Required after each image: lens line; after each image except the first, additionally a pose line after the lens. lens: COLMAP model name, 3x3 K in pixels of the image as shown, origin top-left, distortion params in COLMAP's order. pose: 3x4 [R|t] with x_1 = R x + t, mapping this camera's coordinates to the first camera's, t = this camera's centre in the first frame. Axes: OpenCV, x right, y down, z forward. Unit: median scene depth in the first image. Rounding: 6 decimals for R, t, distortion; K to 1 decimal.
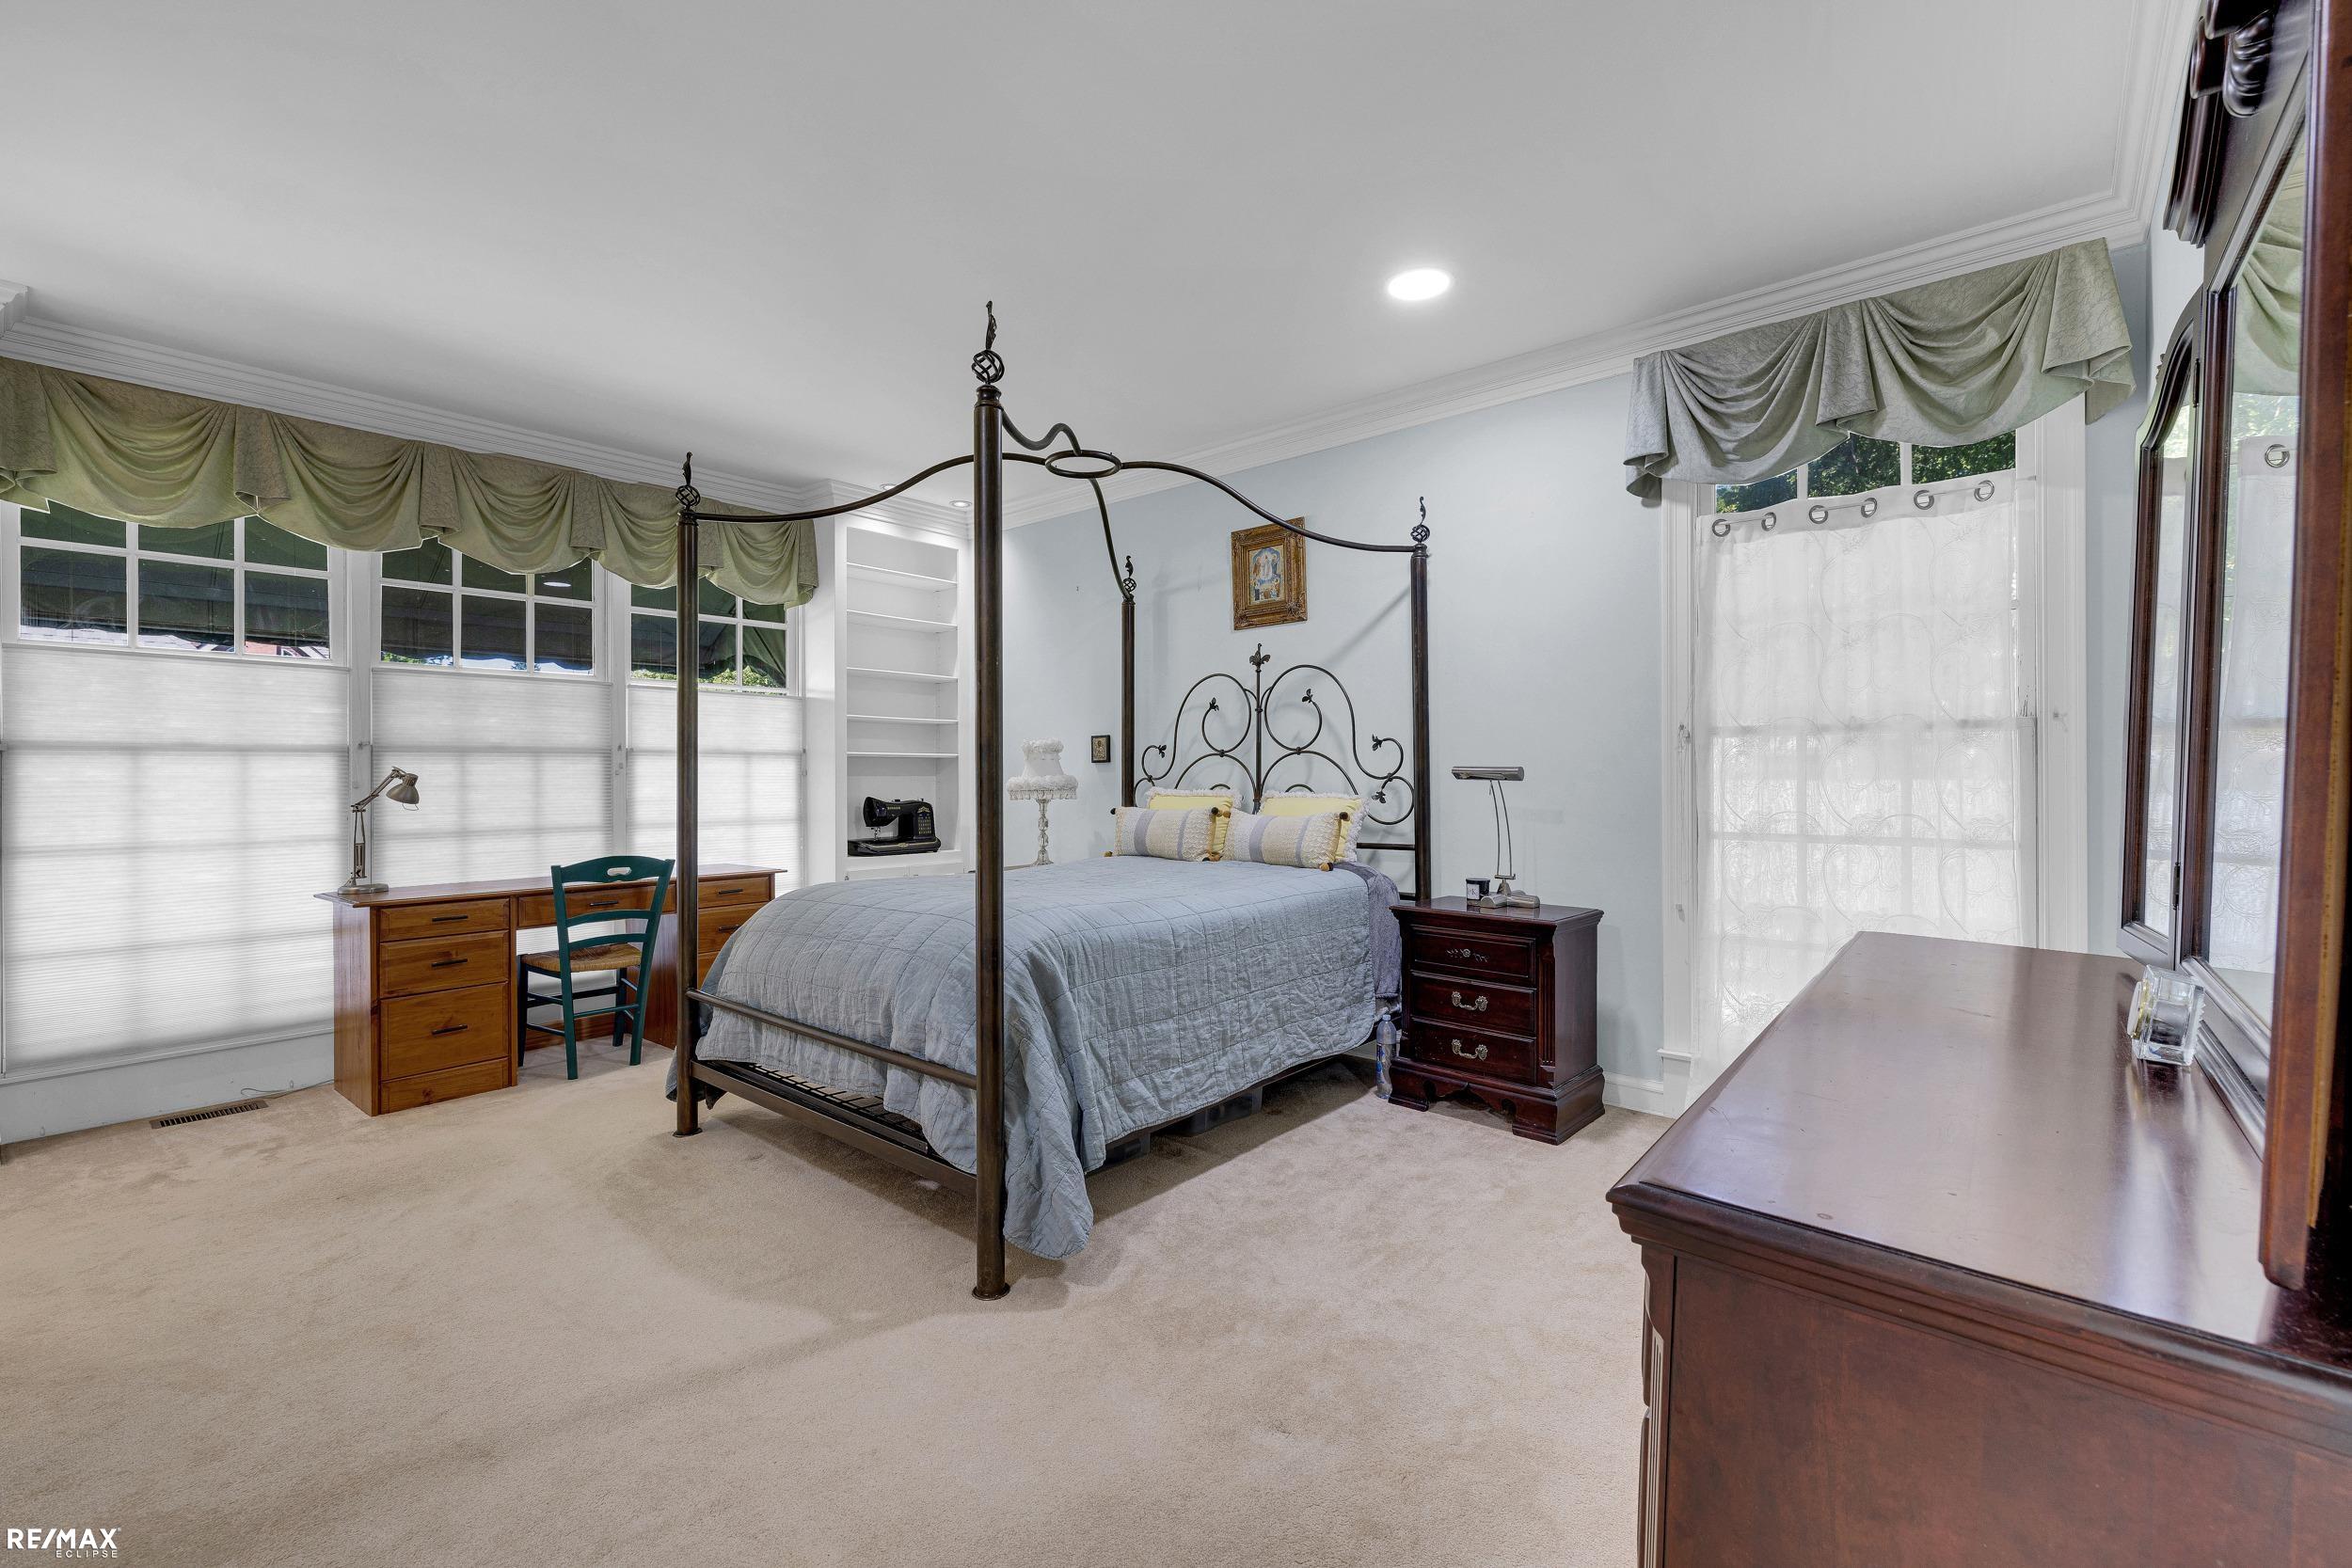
lens RADIAL K [[1002.9, 0, 1176.0], [0, 1002.9, 784.0], [0, 0, 1]] dist [0.000296, -0.000018]
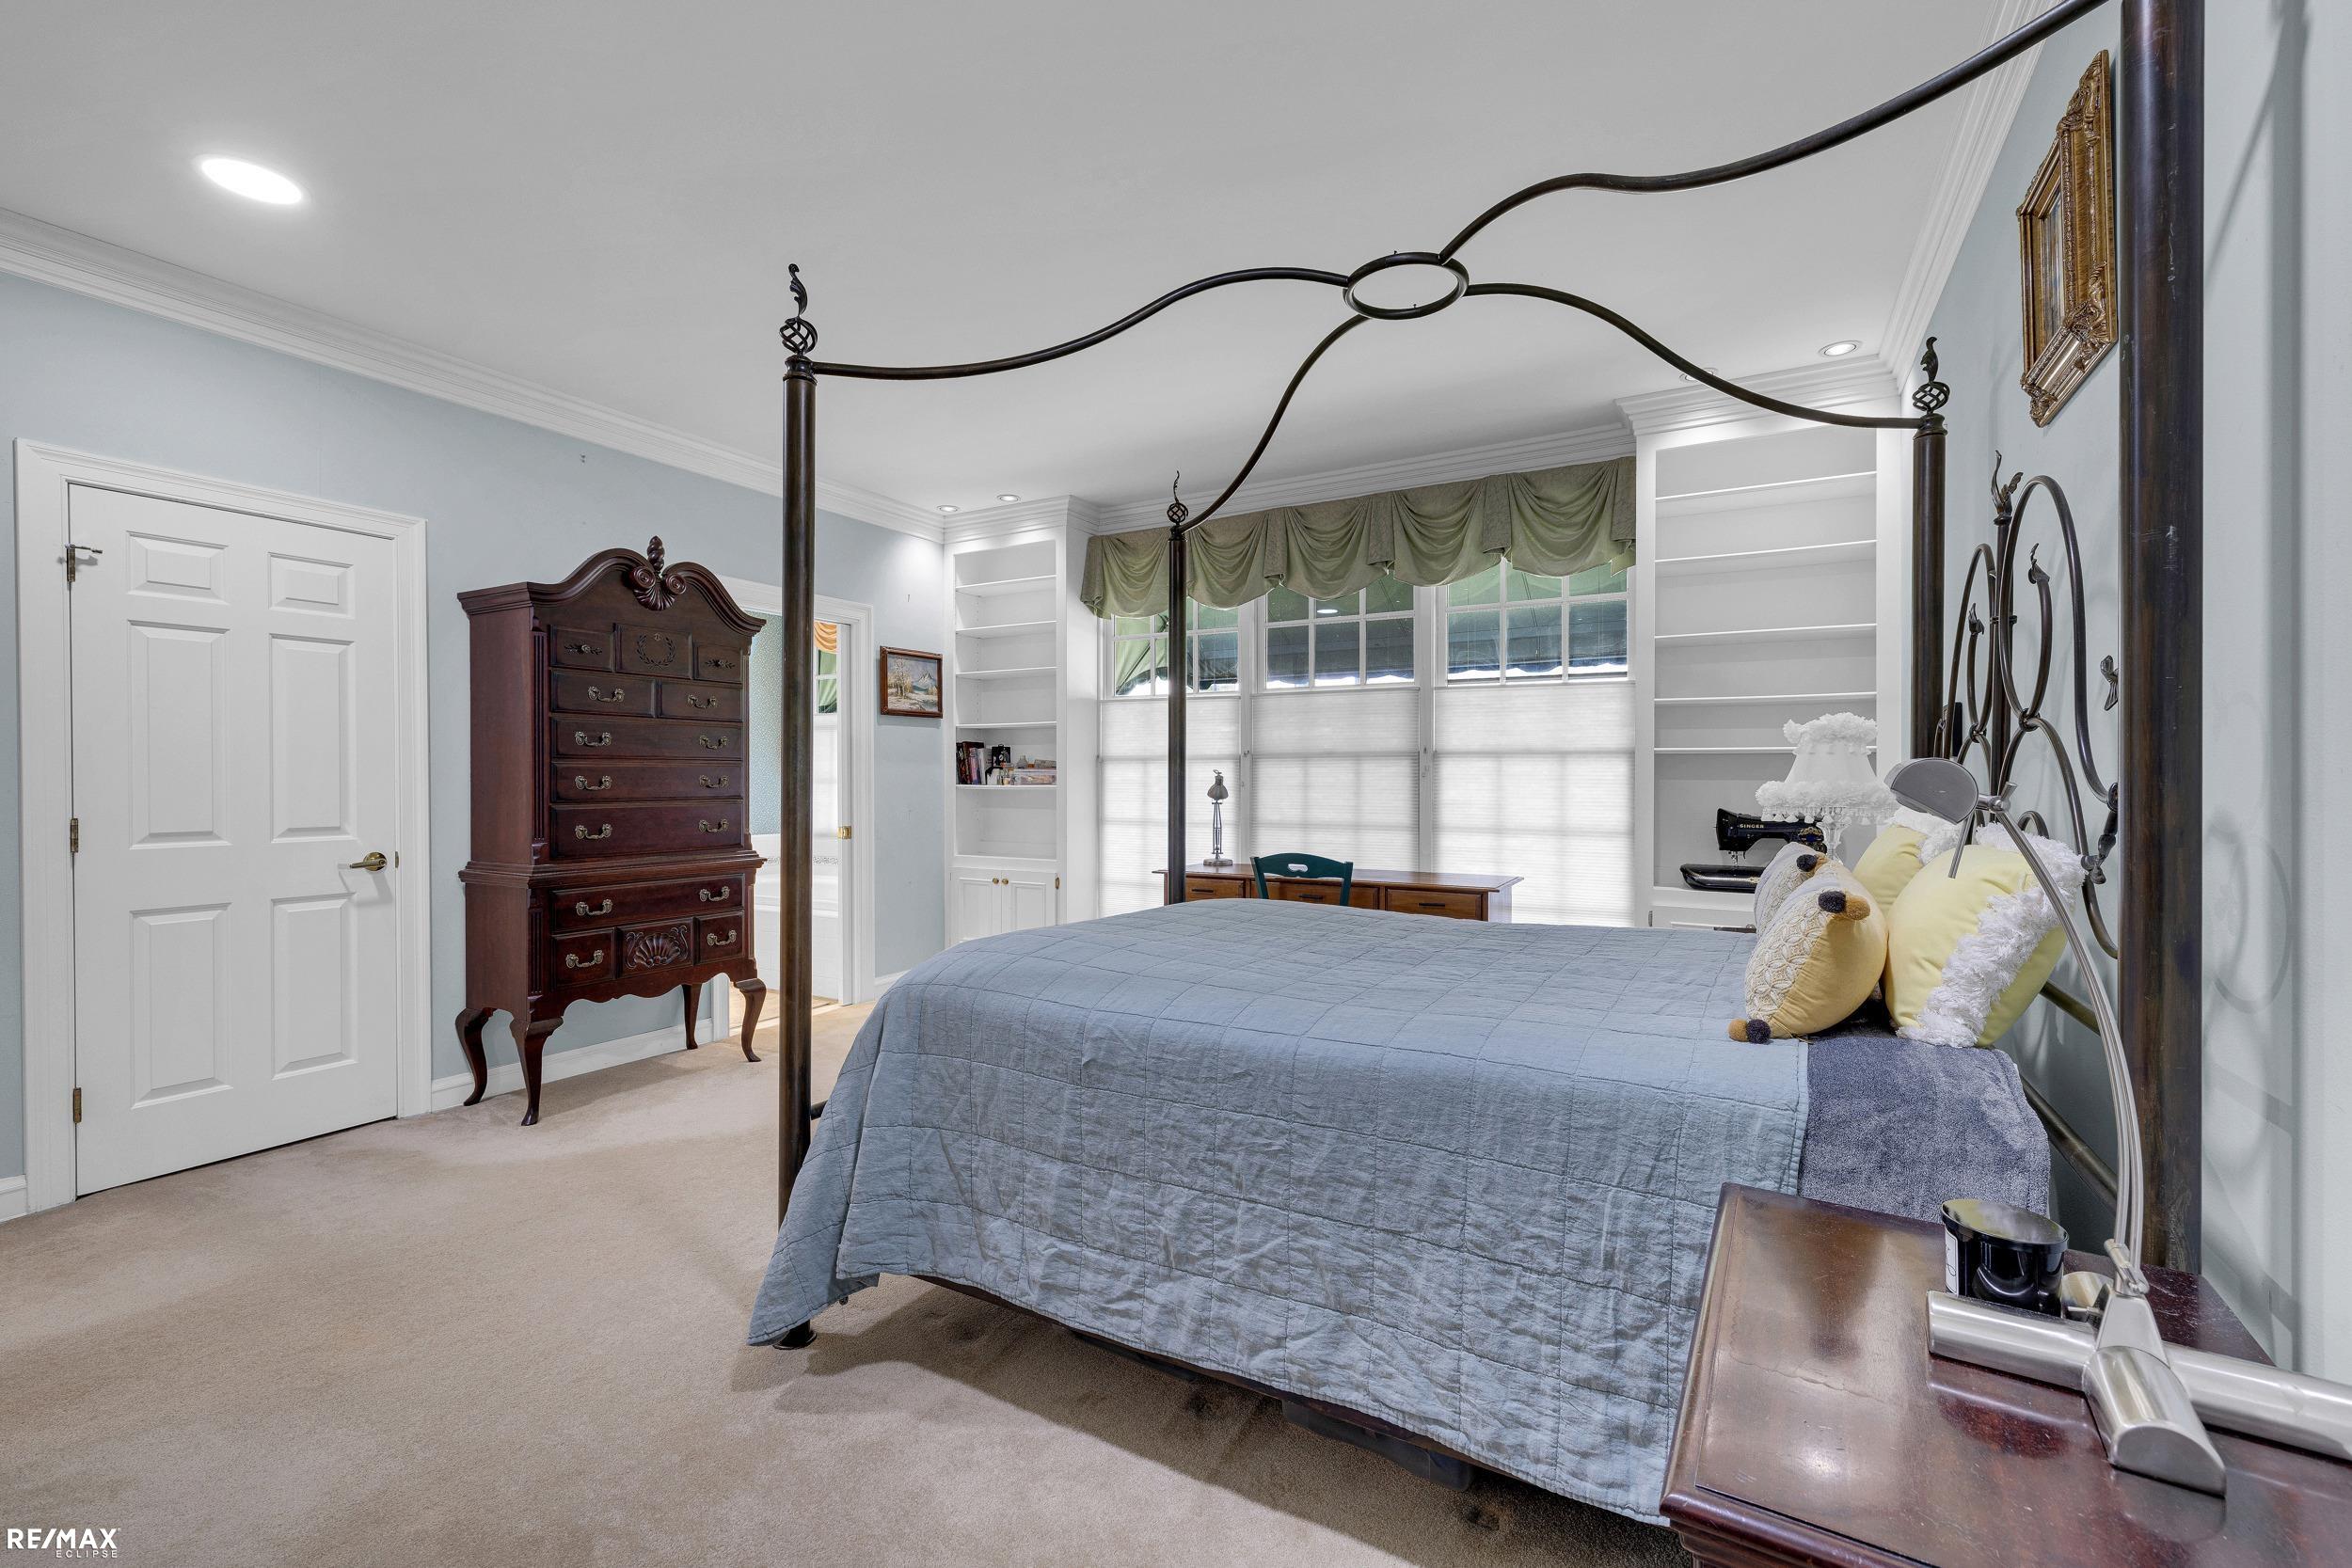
lens RADIAL K [[983.5, 0, 1176.0], [0, 983.5, 784.0], [0, 0, 1]] dist [-0.000231, -0.000040]
pose [[0.194780, 0.011380, -0.980781, 0.389578], [-0.011326, 0.999892, 0.009353, -0.008989], [0.980782, 0.009287, 0.194888, 0.591625]]
